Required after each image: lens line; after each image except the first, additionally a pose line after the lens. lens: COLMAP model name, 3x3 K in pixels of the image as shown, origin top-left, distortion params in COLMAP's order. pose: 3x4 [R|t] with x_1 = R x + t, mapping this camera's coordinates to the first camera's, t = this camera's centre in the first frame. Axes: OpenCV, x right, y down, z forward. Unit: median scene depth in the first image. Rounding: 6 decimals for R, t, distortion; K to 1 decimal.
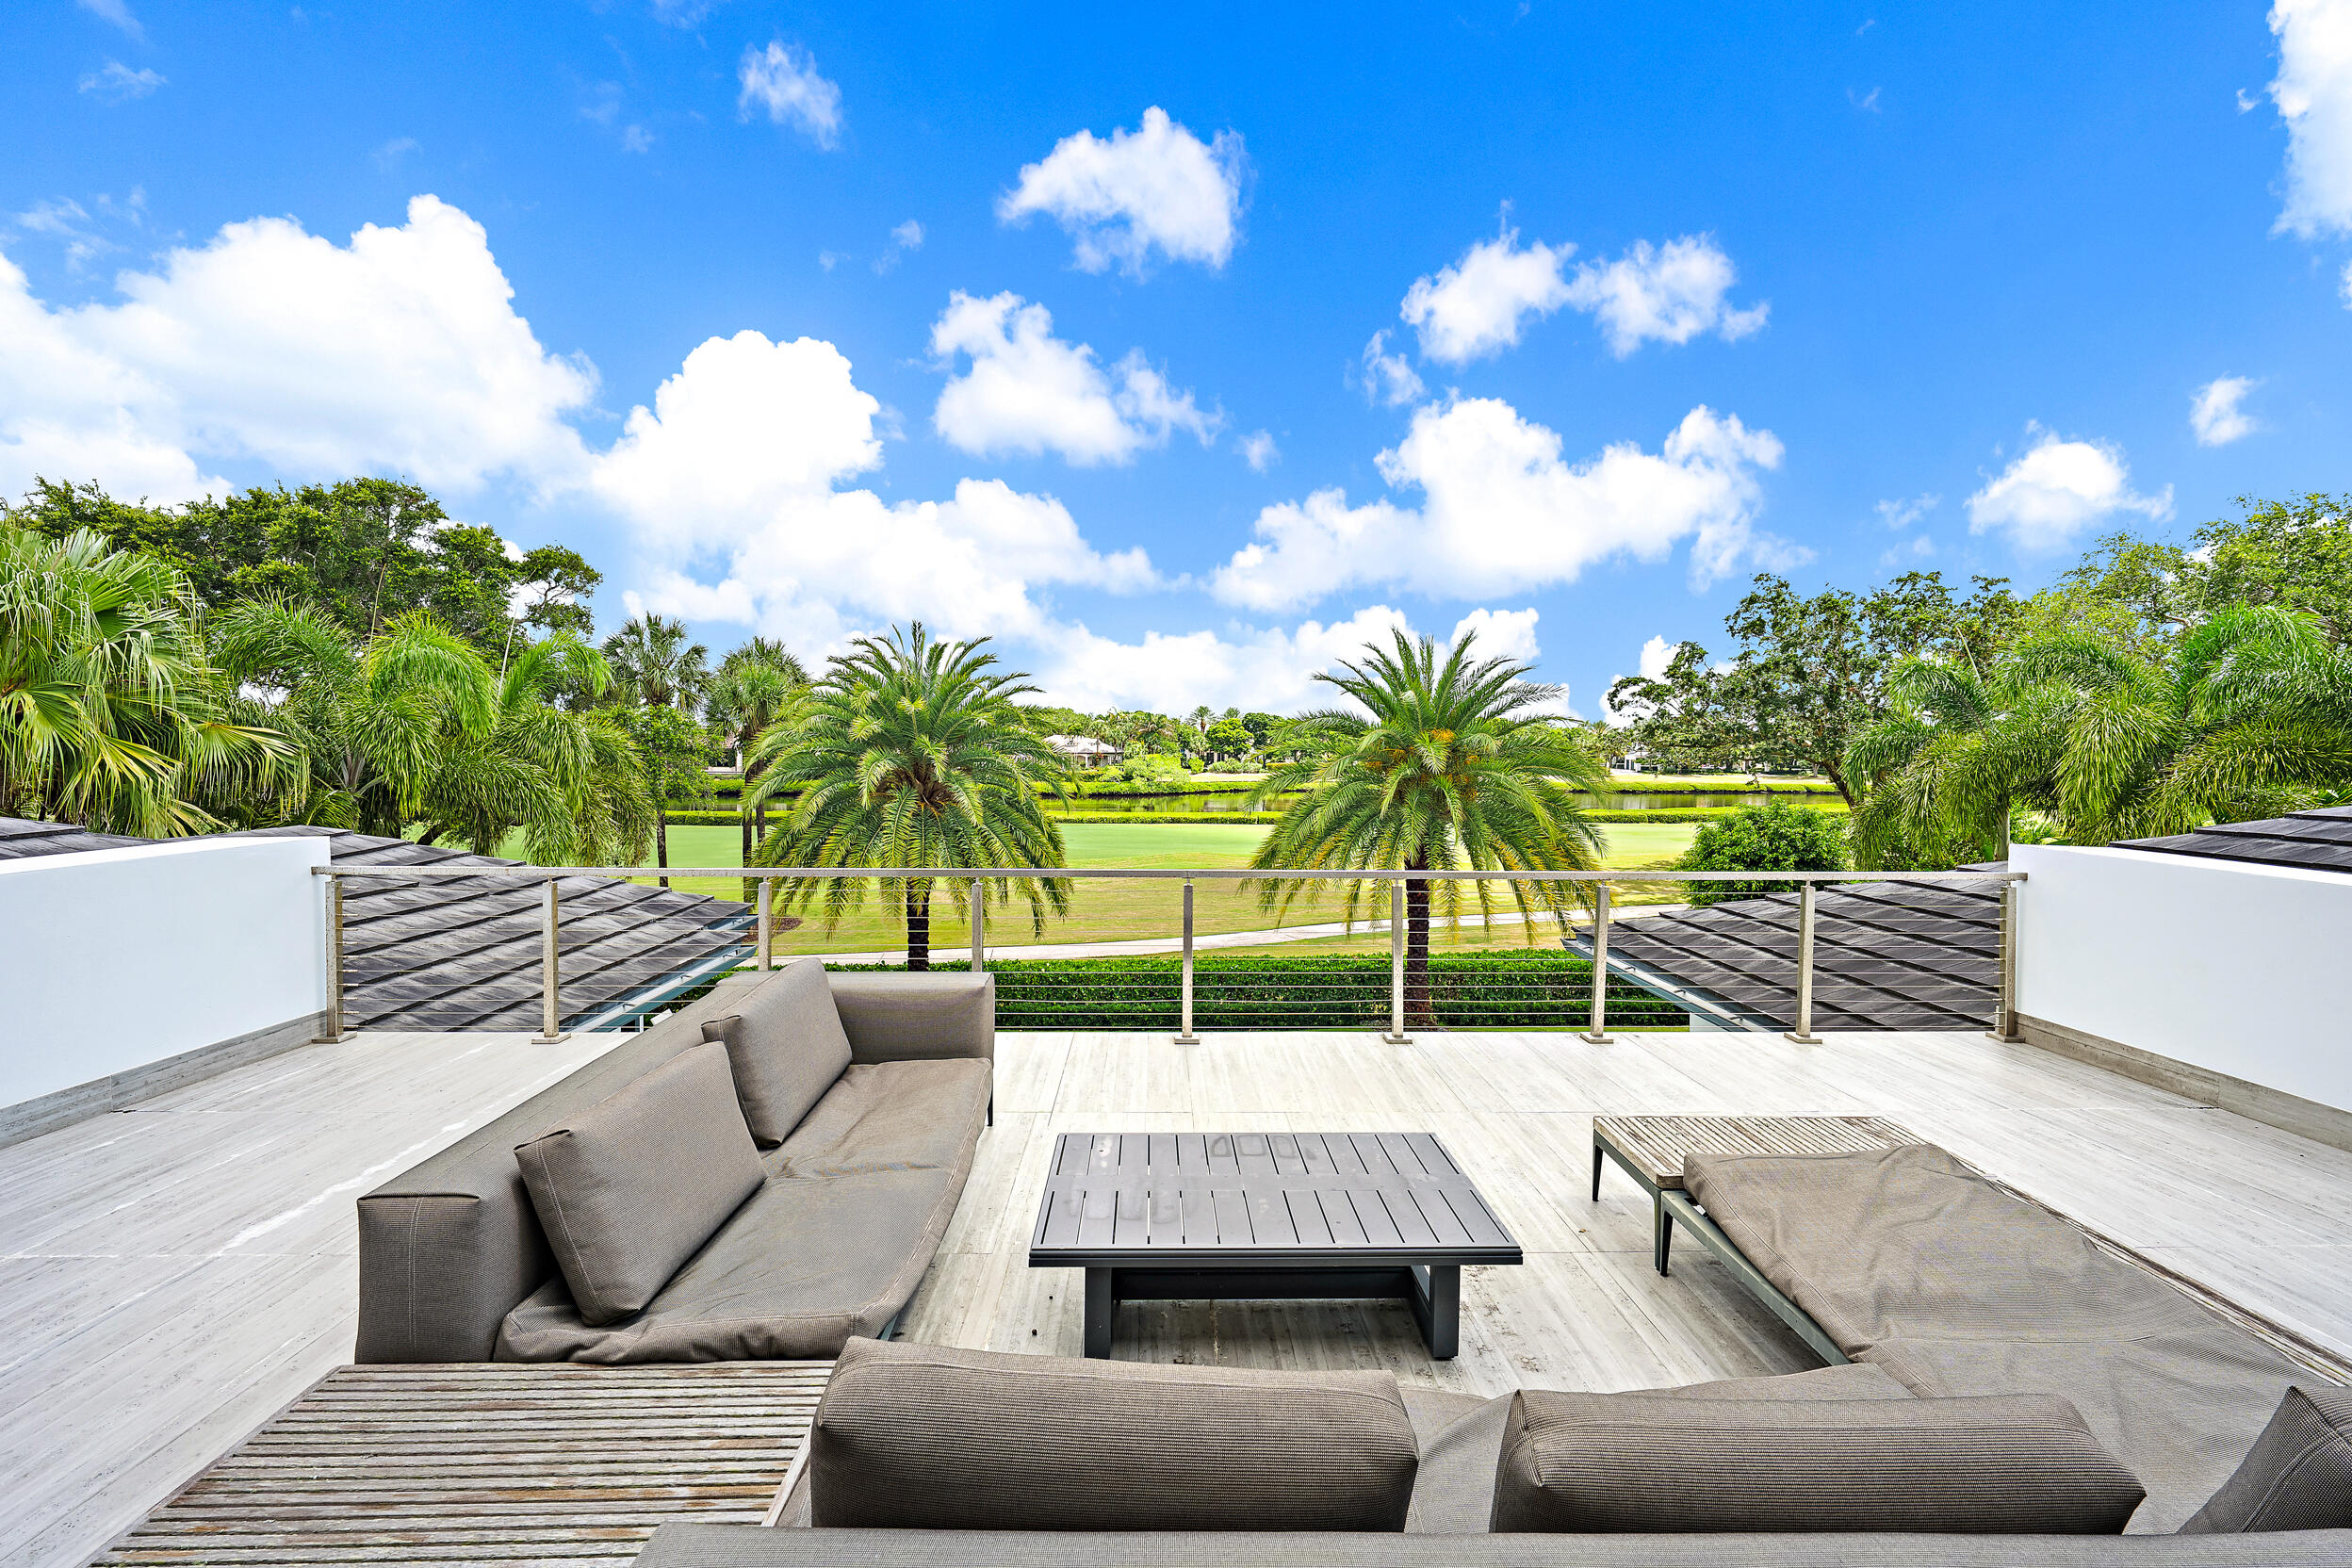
lens RADIAL K [[1013.6, 0, 1185.4], [0, 1013.6, 782.0], [0, 0, 1]] dist [0.002789, 0.000160]
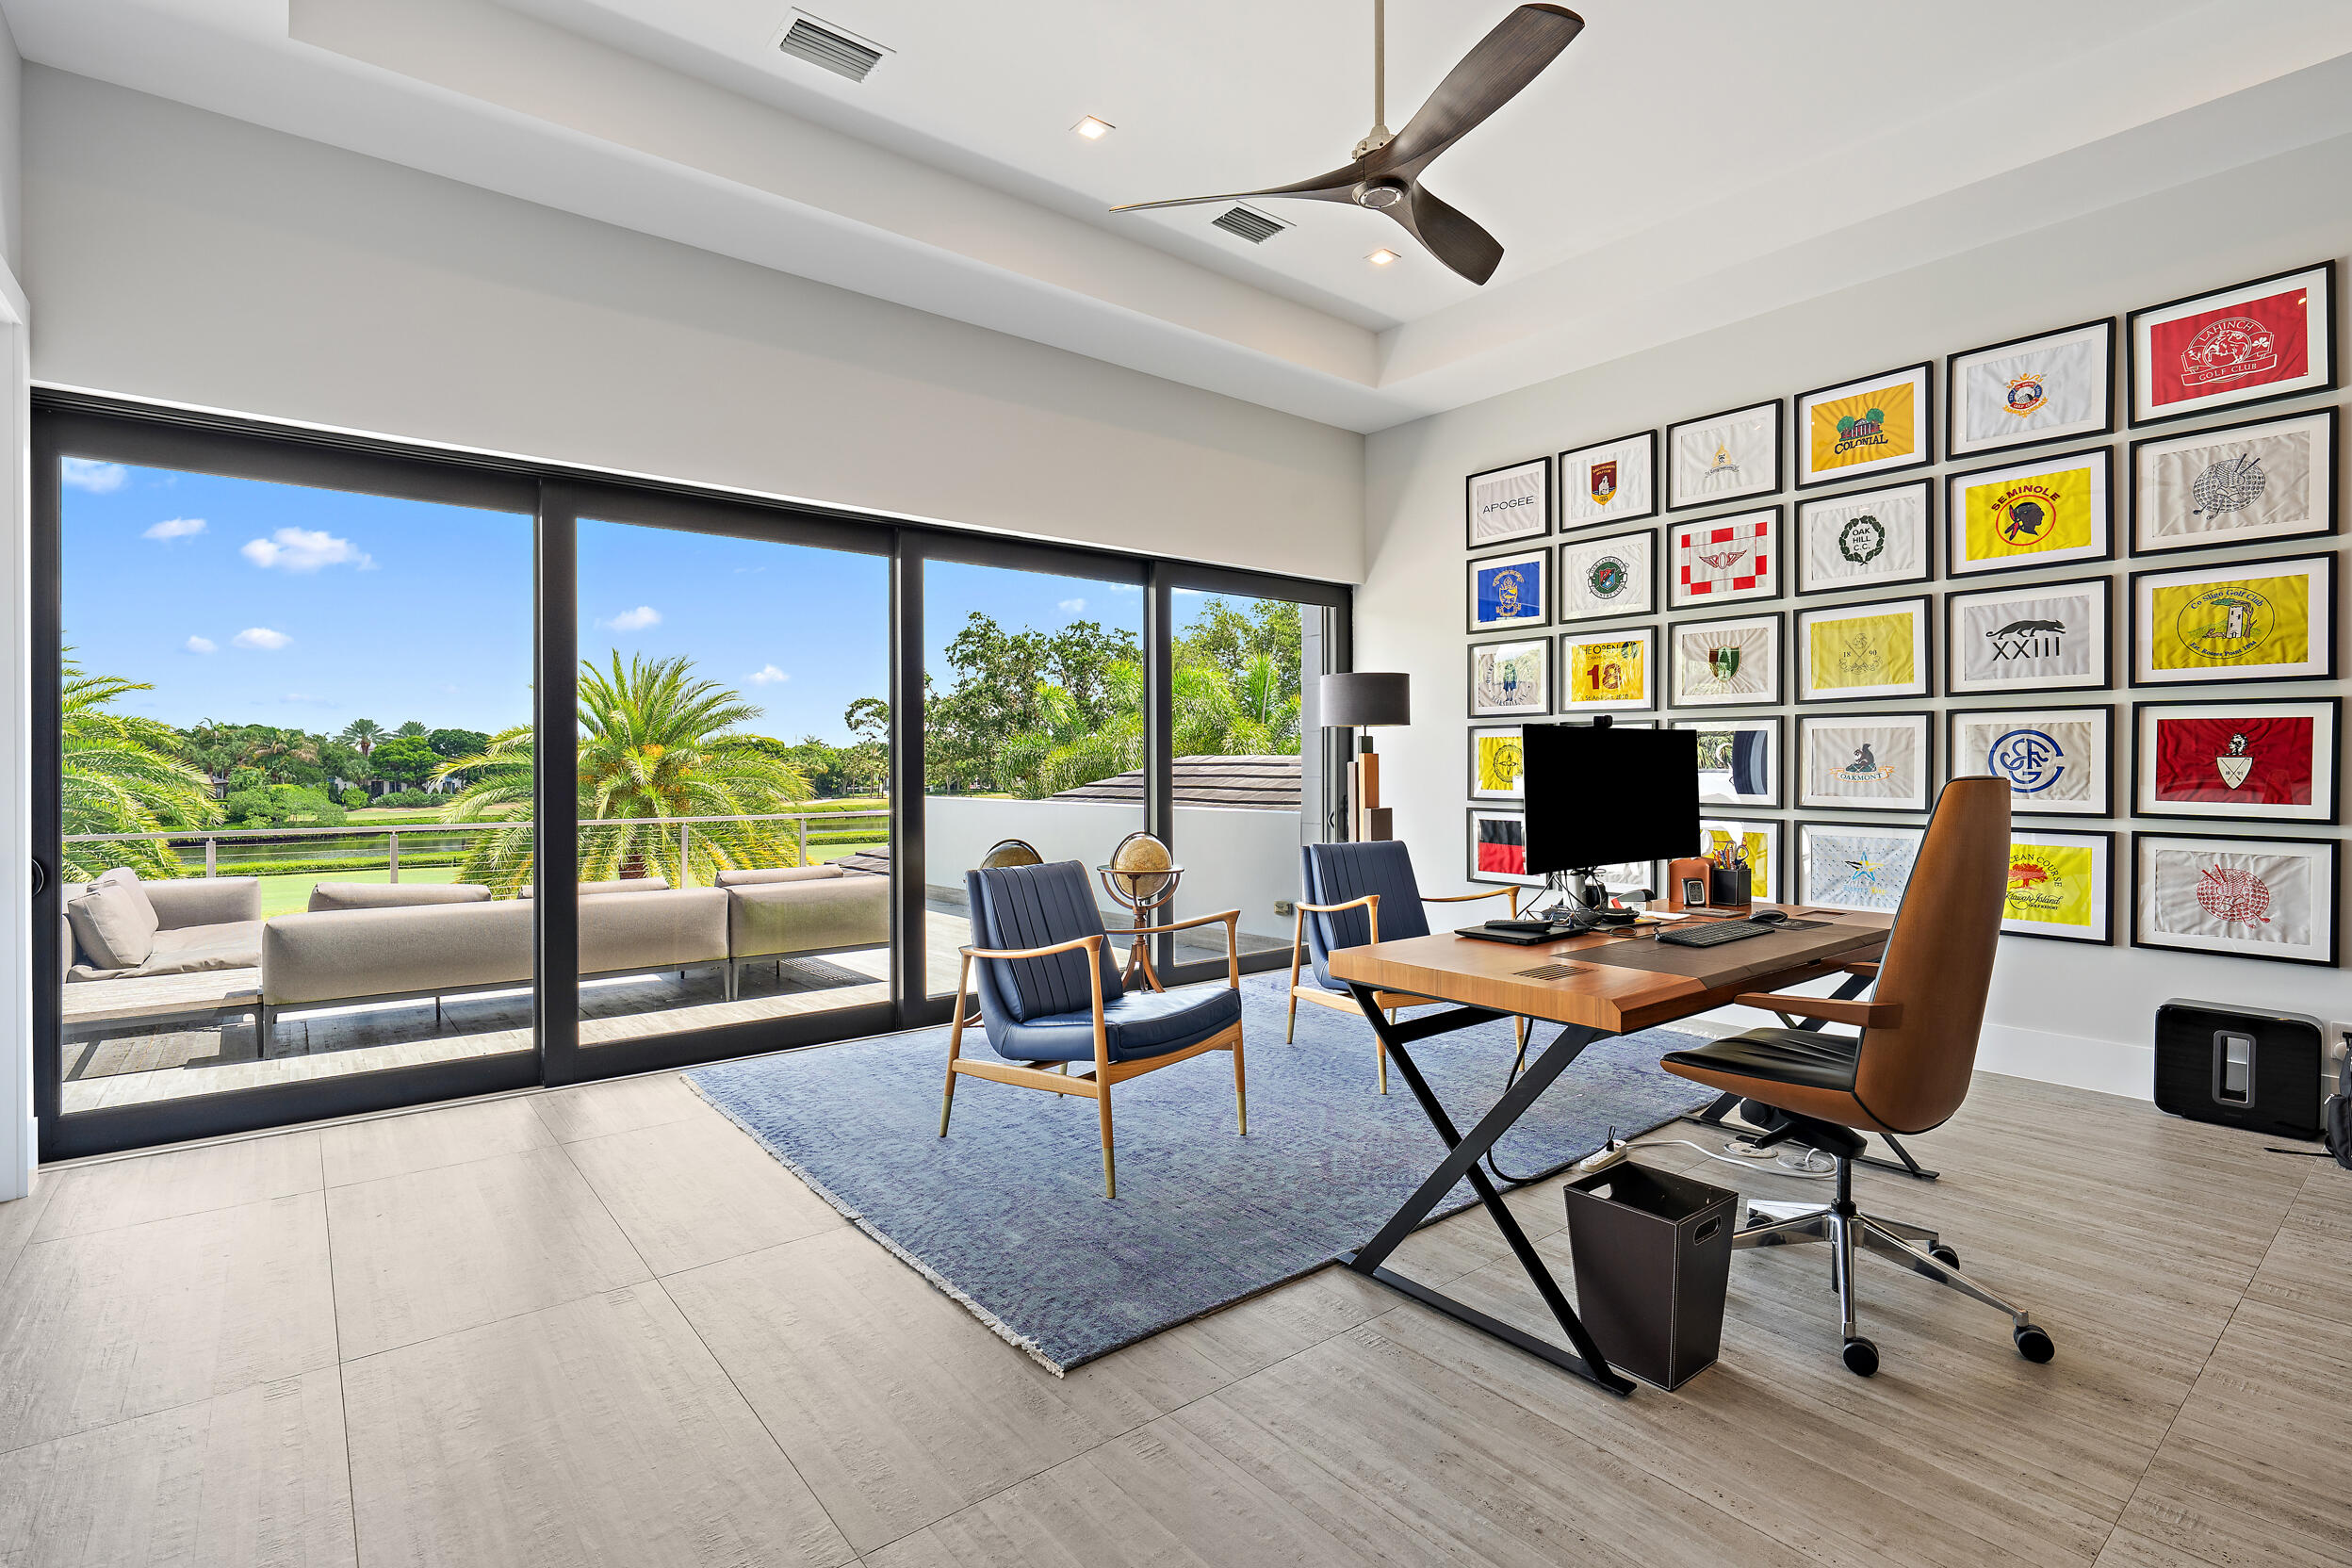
lens RADIAL K [[1114.4, 0, 1190.0], [0, 1114.4, 768.5], [0, 0, 1]] dist [0.003467, -0.000695]
pose [[0.793114, -0.011621, 0.608962, -0.009315], [0.033429, 0.999141, -0.024471, 0.010888], [-0.608155, 0.039765, 0.792822, -0.148231]]
